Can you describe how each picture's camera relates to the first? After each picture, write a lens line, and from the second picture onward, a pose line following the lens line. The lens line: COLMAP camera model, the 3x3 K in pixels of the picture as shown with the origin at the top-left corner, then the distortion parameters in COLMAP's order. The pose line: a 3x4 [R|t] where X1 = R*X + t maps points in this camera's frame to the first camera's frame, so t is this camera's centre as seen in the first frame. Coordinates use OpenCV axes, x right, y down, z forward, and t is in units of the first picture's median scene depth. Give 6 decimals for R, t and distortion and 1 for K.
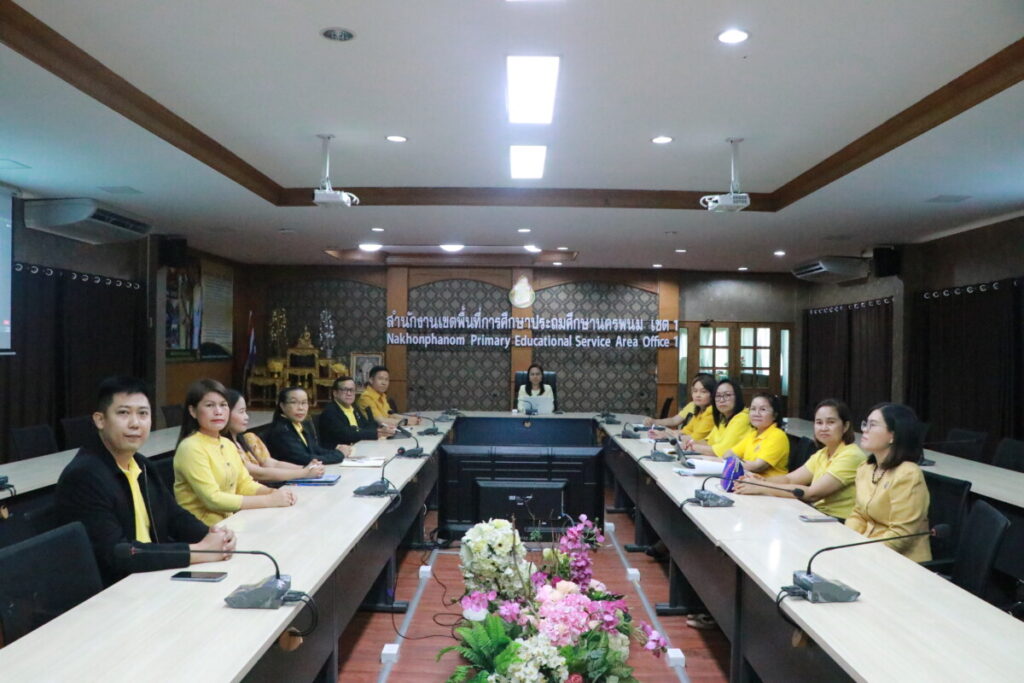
lens RADIAL K [[864.7, 0, 512.0], [0, 864.7, 341.5], [0, 0, 1]] dist [-0.181247, 0.207676]
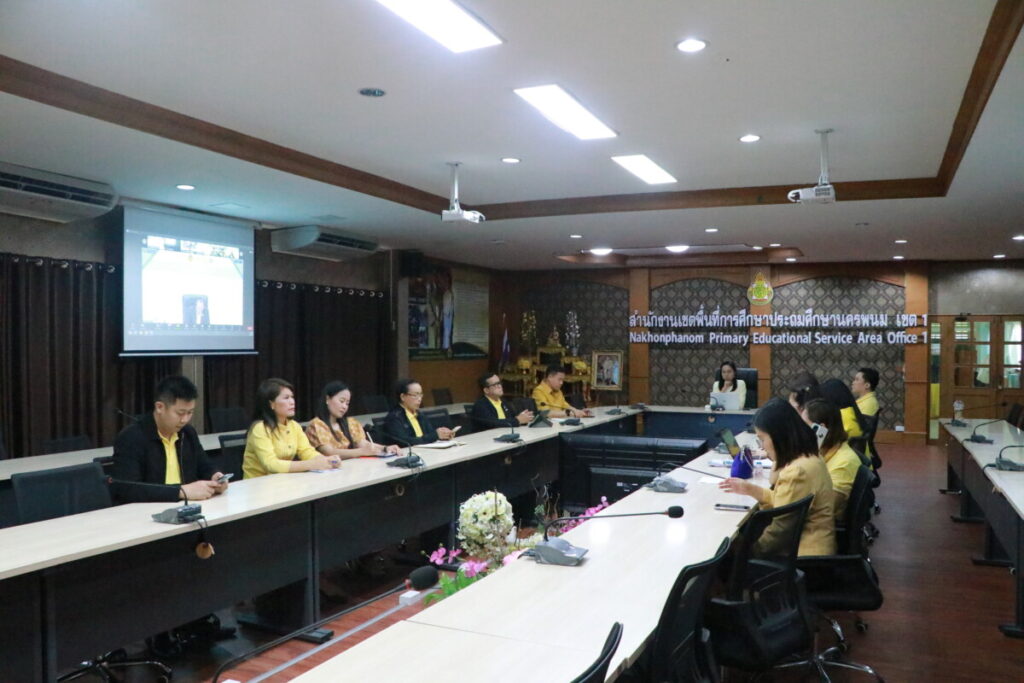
lens RADIAL K [[864.7, 0, 512.0], [0, 864.7, 341.5], [0, 0, 1]] dist [-0.181247, 0.207676]
pose [[0.915836, -0.008405, -0.401464, 0.144499], [0.008905, 0.999960, -0.000620, 0.001136], [0.401453, -0.003007, 0.915875, -0.017034]]
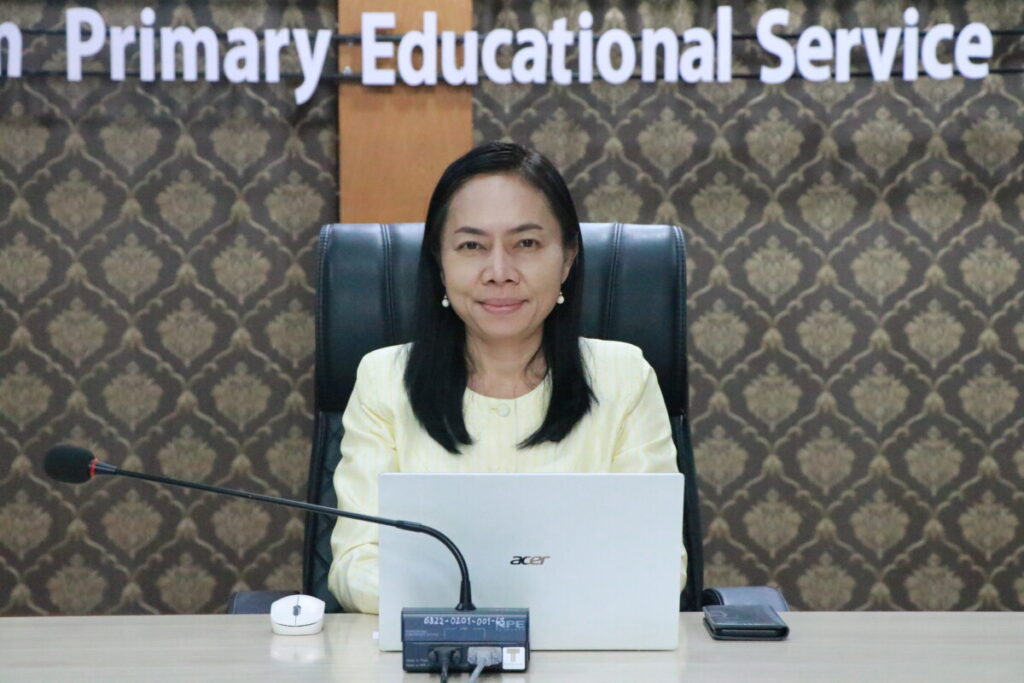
lens RADIAL K [[3070.7, 0, 512.0], [0, 3070.7, 341.5], [0, 0, 1]] dist [0.605450, 0.291829]
pose [[0.999374, -0.013628, 0.032650, 0.011585], [0.011856, 0.998477, 0.053878, 0.021466], [-0.033335, -0.053457, 0.998014, 0.453397]]
